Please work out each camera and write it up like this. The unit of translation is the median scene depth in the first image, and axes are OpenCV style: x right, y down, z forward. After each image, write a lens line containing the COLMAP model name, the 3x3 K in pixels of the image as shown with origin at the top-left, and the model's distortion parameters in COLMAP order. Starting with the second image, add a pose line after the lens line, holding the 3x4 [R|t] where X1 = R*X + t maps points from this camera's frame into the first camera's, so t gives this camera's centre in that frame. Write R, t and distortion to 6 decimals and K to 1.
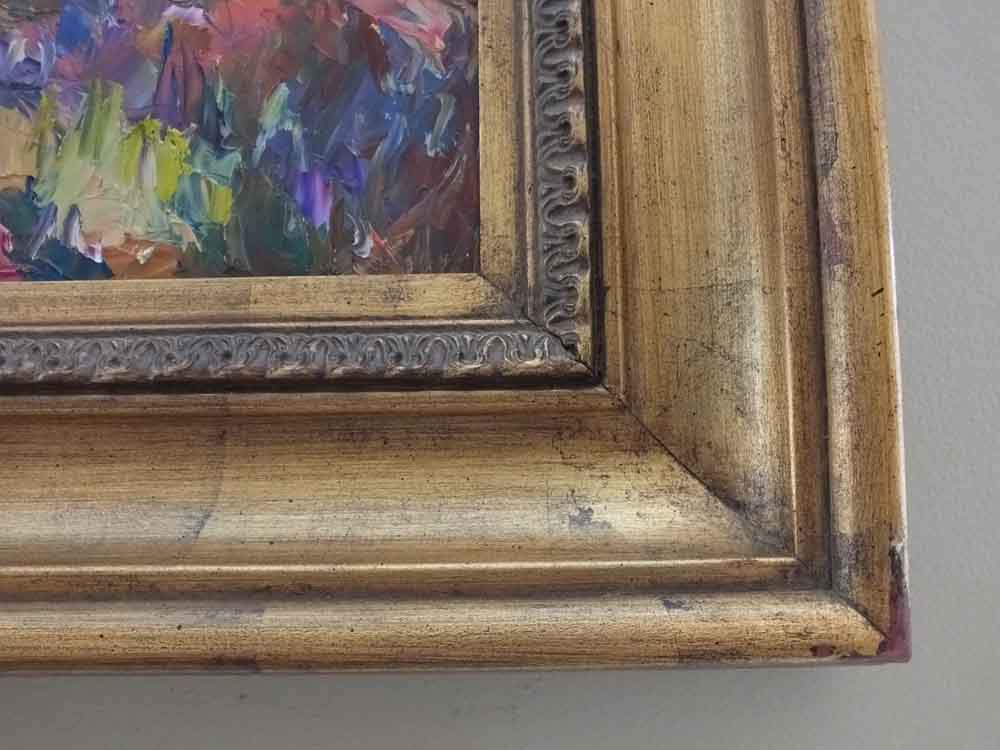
lens RADIAL K [[733.6, 0, 500.0], [0, 733.6, 375.0], [0, 0, 1]] dist [-0.041601, 0.051979]
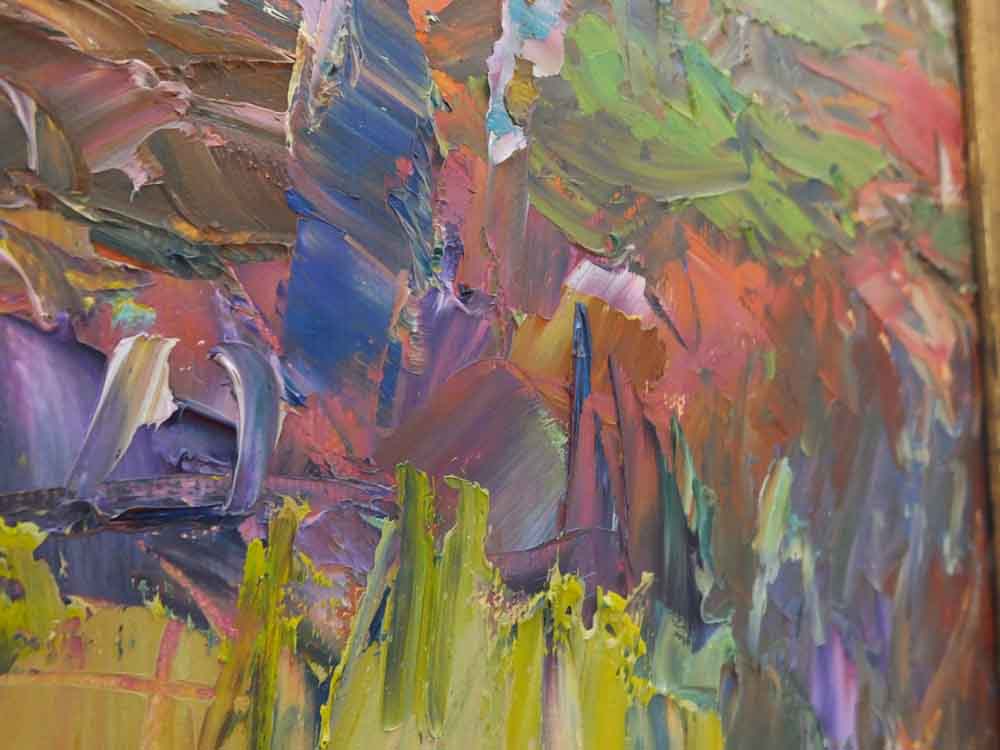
lens RADIAL K [[733.6, 0, 500.0], [0, 733.6, 375.0], [0, 0, 1]] dist [-0.041601, 0.051979]
pose [[0.831947, -0.005436, 0.554828, -0.711899], [-0.024765, 0.998592, 0.046918, -0.470389], [-0.554302, -0.052773, 0.830641, 0.707257]]
